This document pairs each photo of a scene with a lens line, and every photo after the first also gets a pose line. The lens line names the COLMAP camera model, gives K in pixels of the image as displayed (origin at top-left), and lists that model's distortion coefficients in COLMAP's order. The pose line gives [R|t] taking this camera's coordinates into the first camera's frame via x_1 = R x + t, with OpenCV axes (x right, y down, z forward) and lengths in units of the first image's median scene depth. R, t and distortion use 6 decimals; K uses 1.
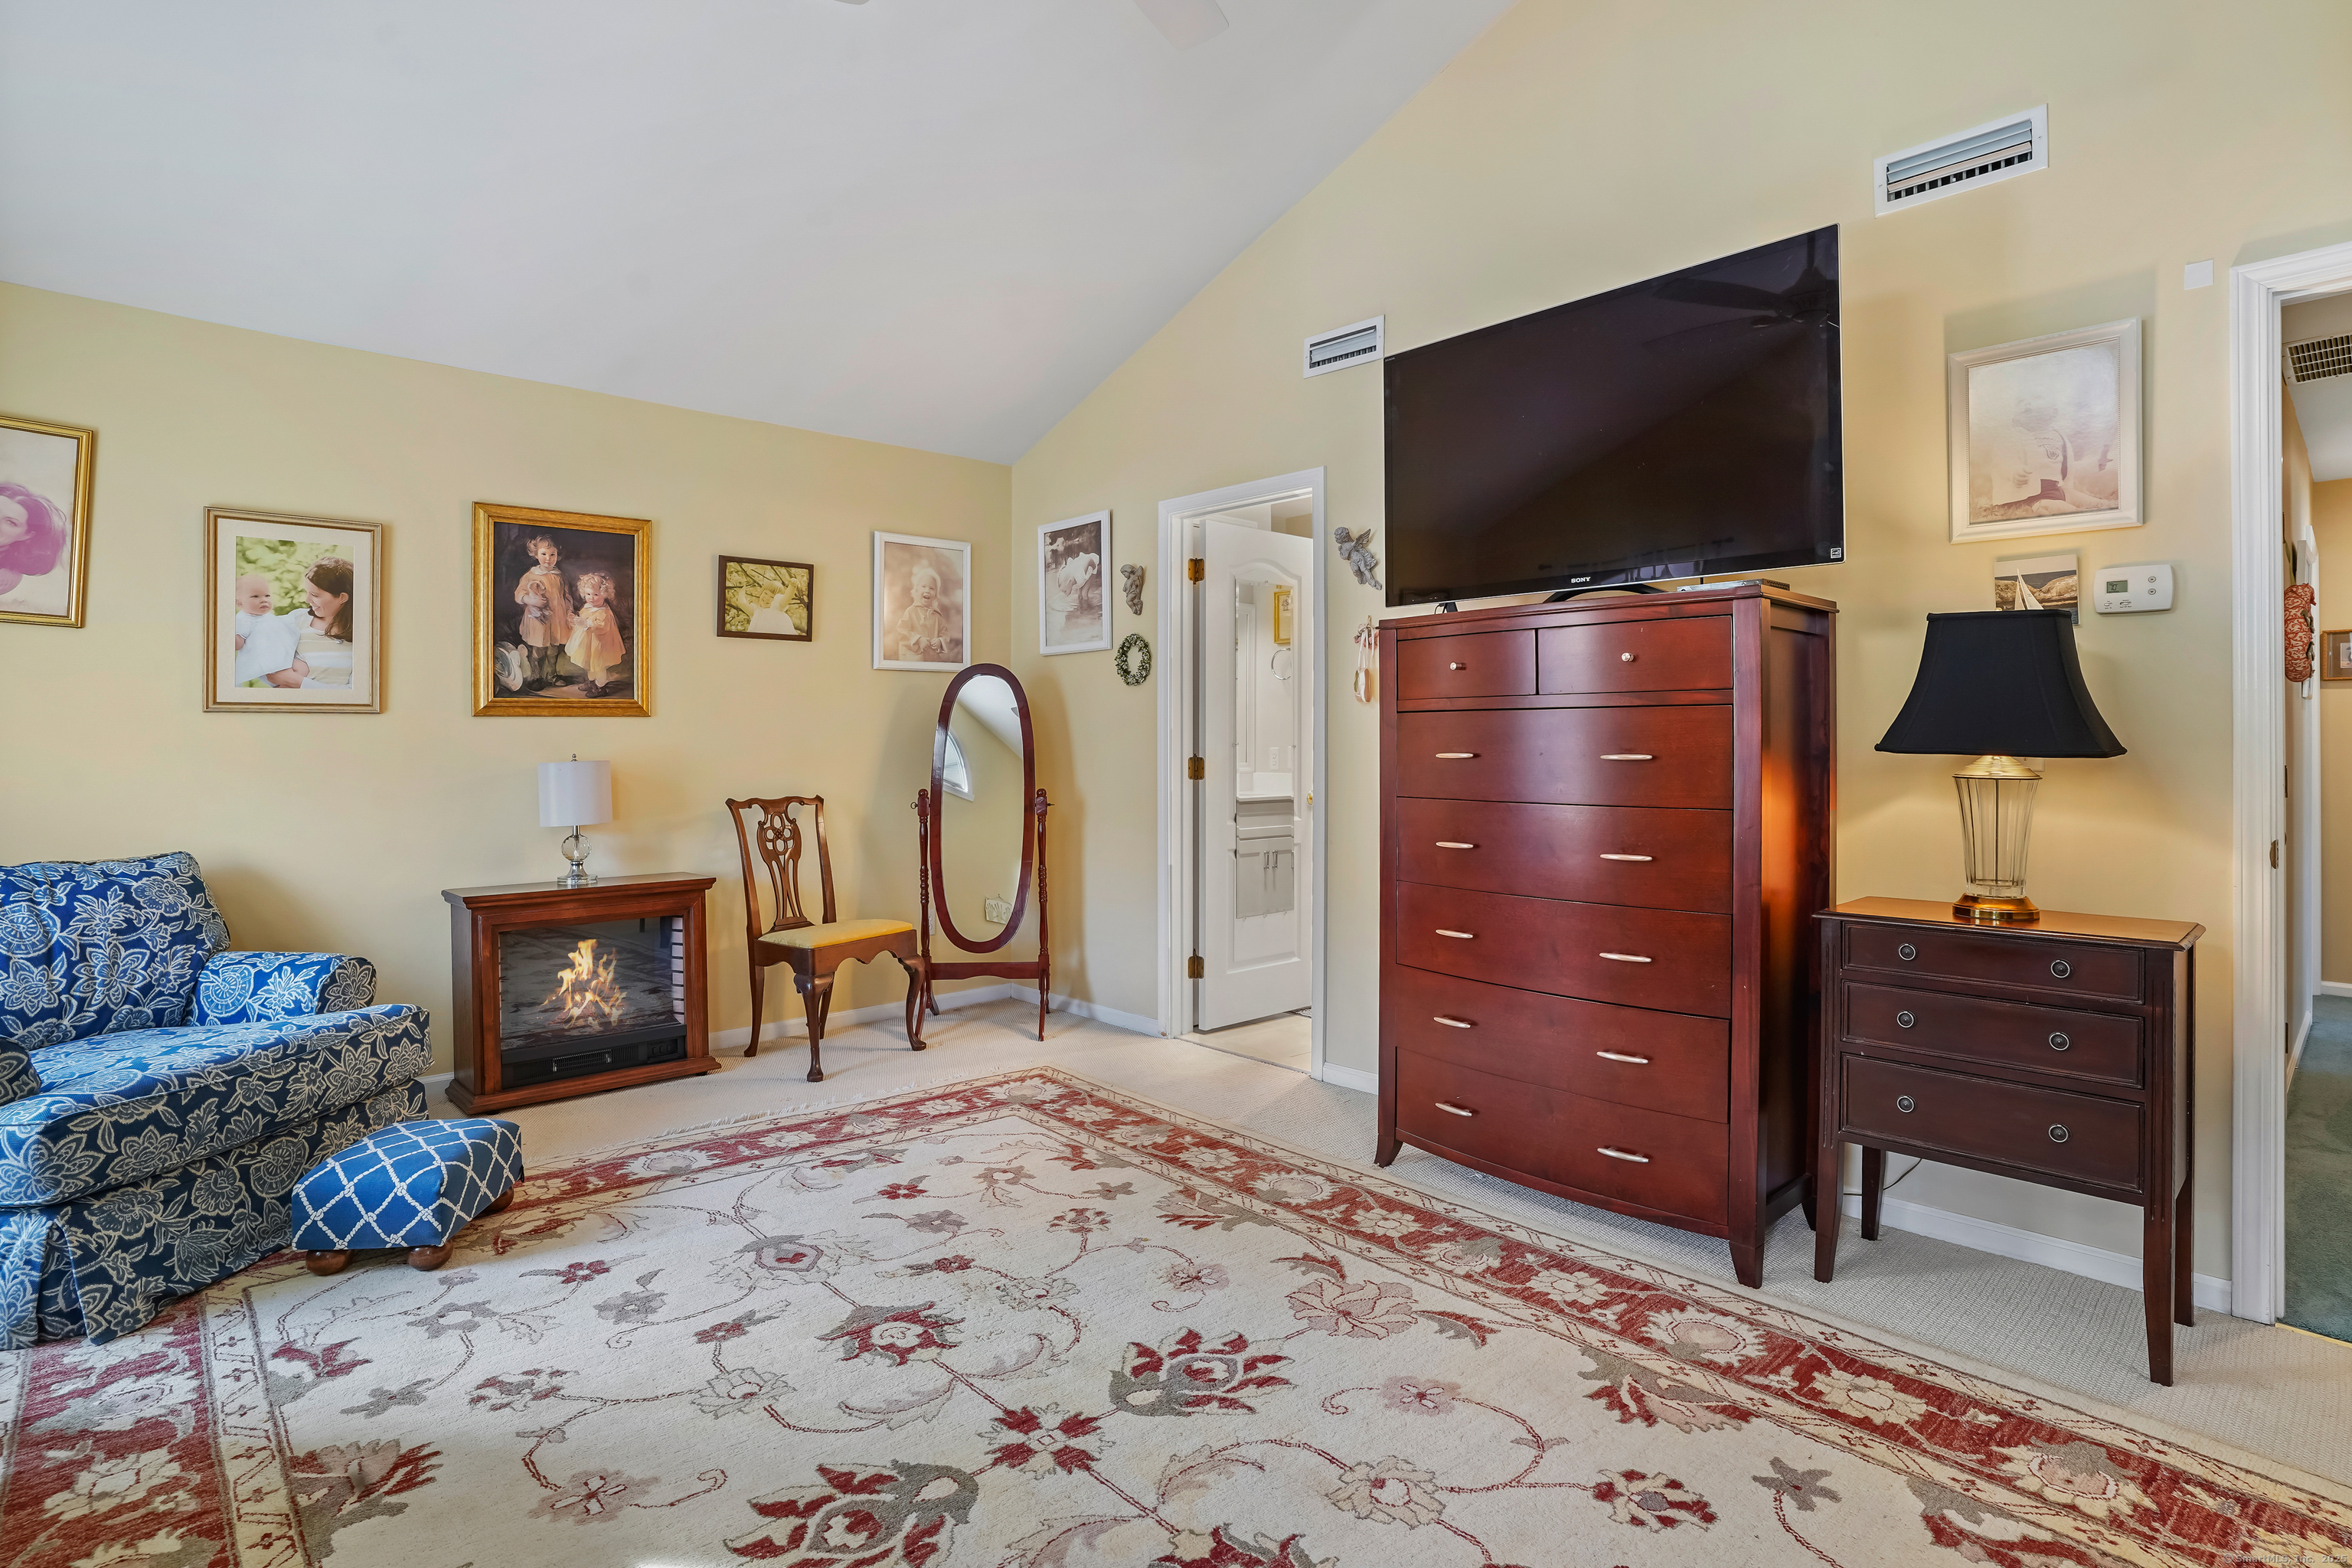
lens RADIAL K [[1162.8, 0, 1183.2], [0, 1162.8, 732.6], [0, 0, 1]] dist [-0.053125, 0.018234]
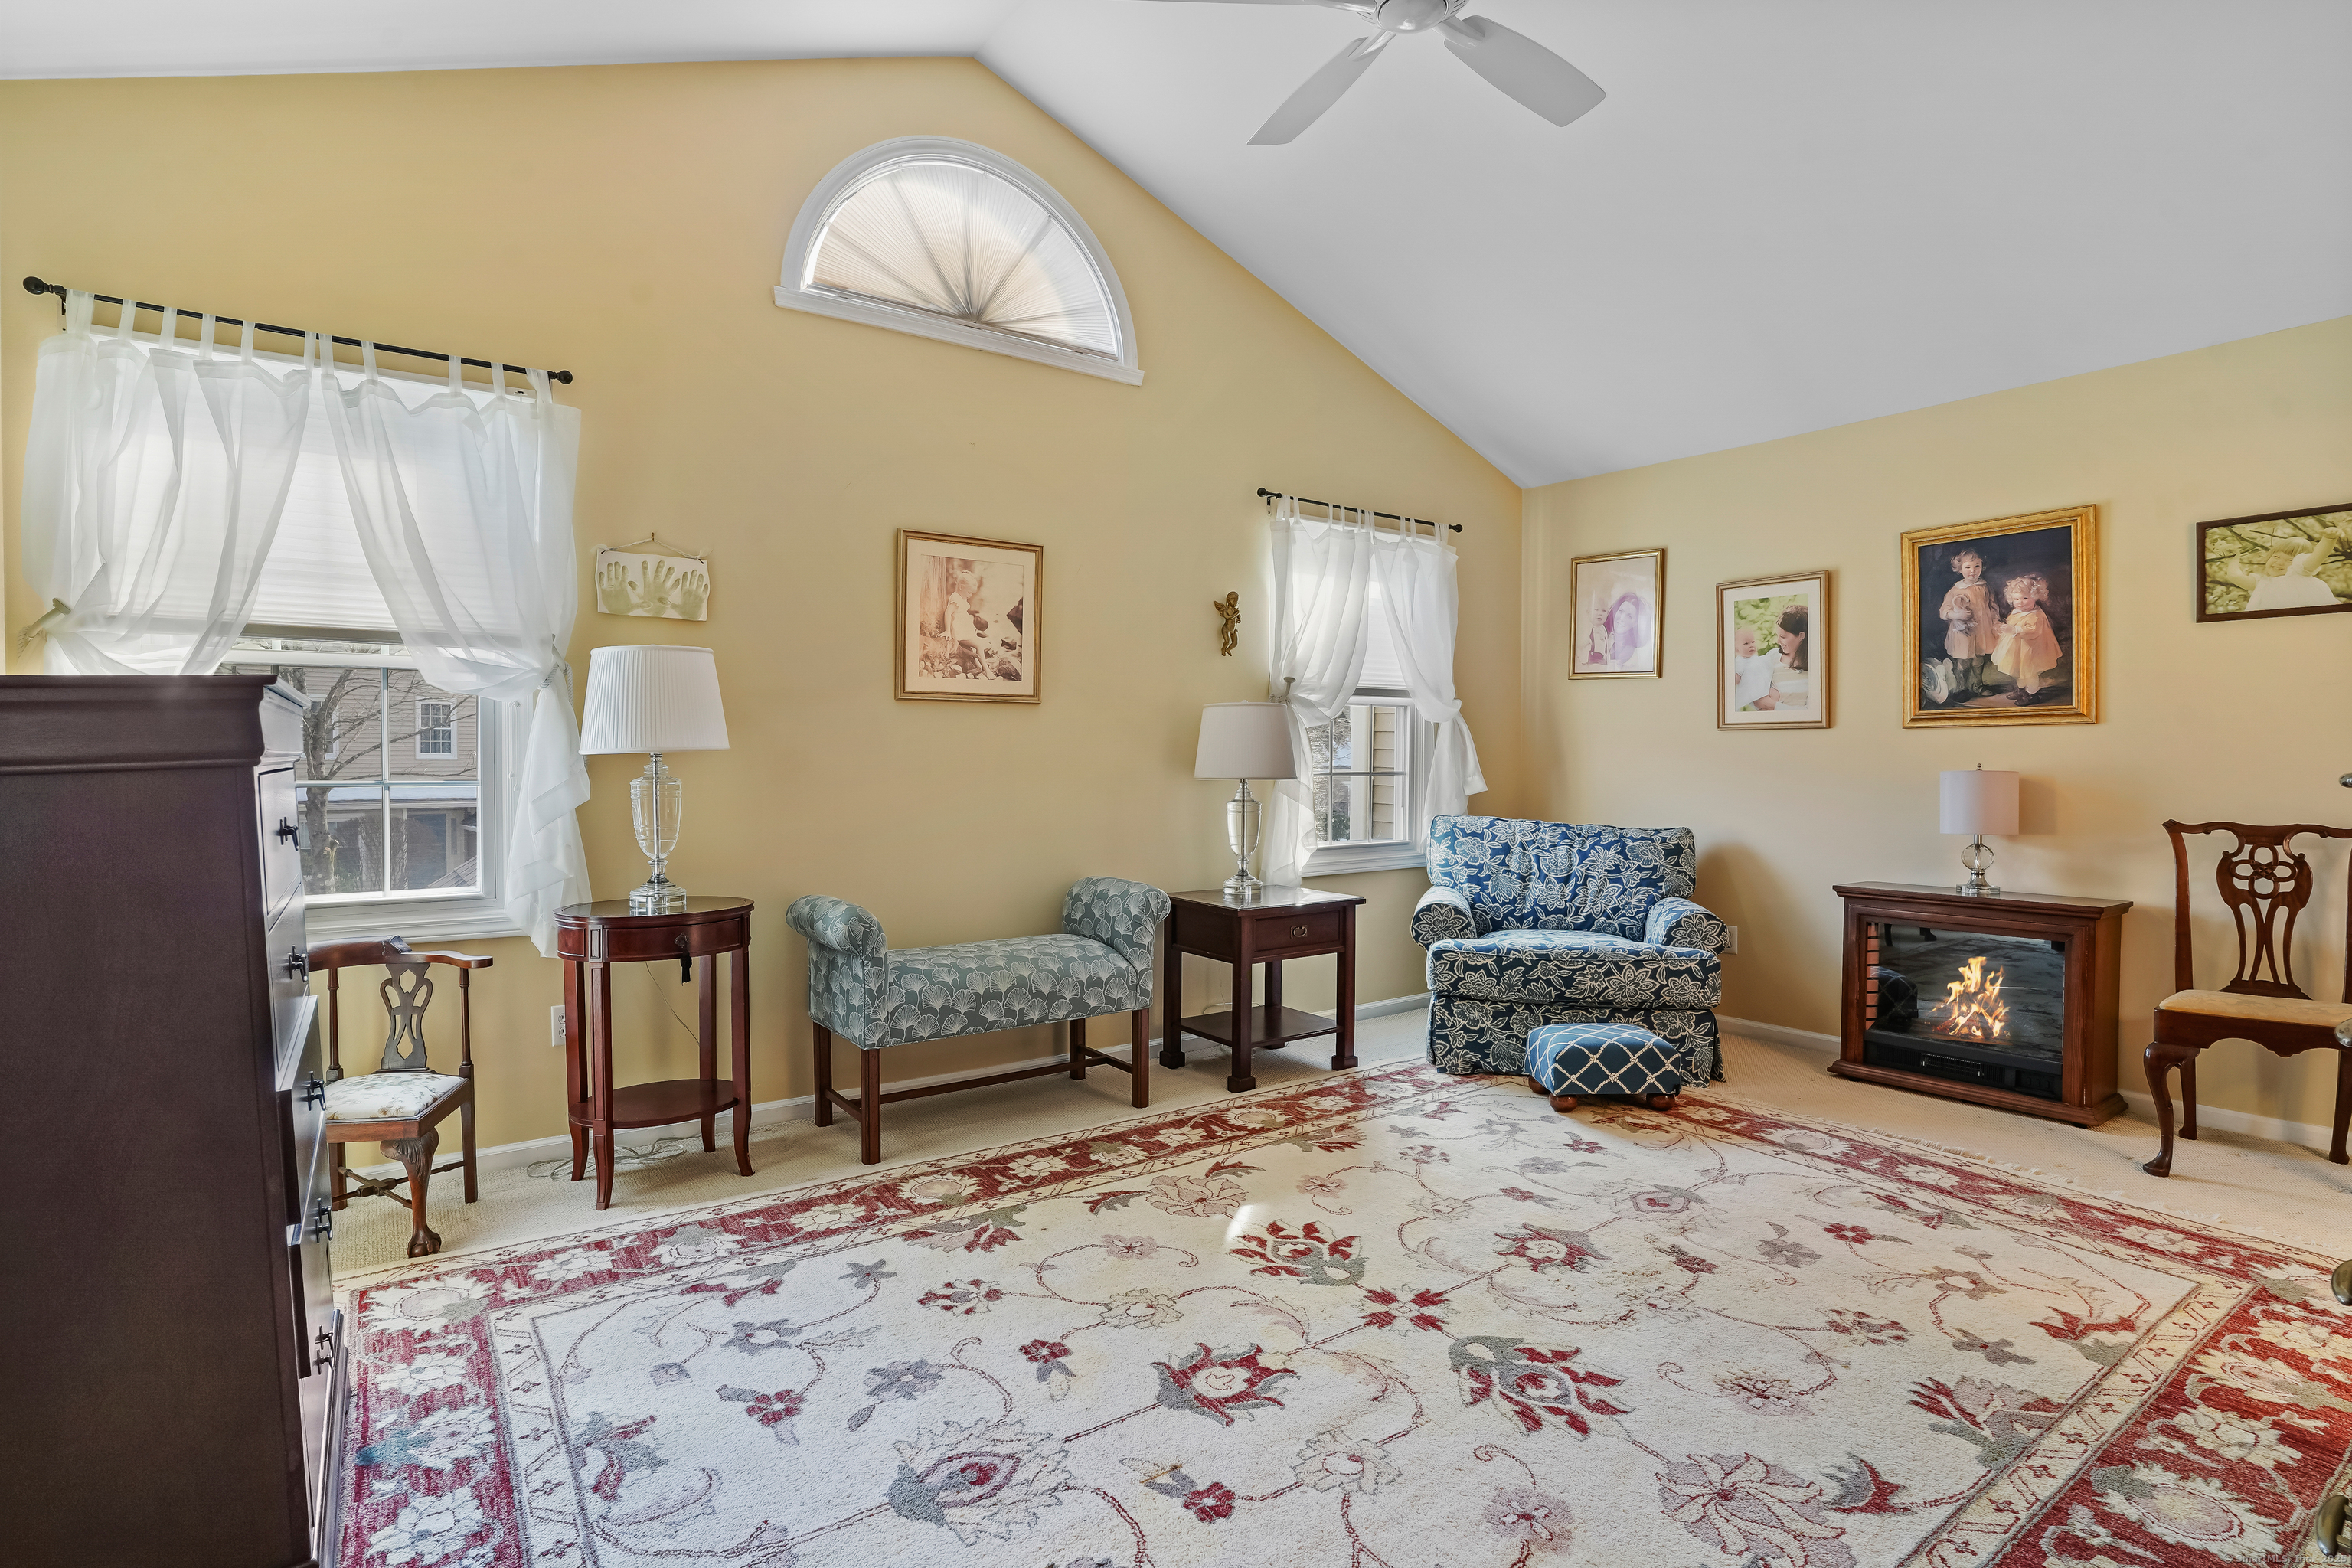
lens RADIAL K [[1162.8, 0, 1186.0], [0, 1162.8, 773.9], [0, 0, 1]] dist [-0.053125, 0.018234]
pose [[-0.103864, 0.017645, -0.994435, 0.718210], [0.008929, 0.999819, 0.016808, 0.006444], [0.994551, -0.007134, -0.104003, 0.562835]]
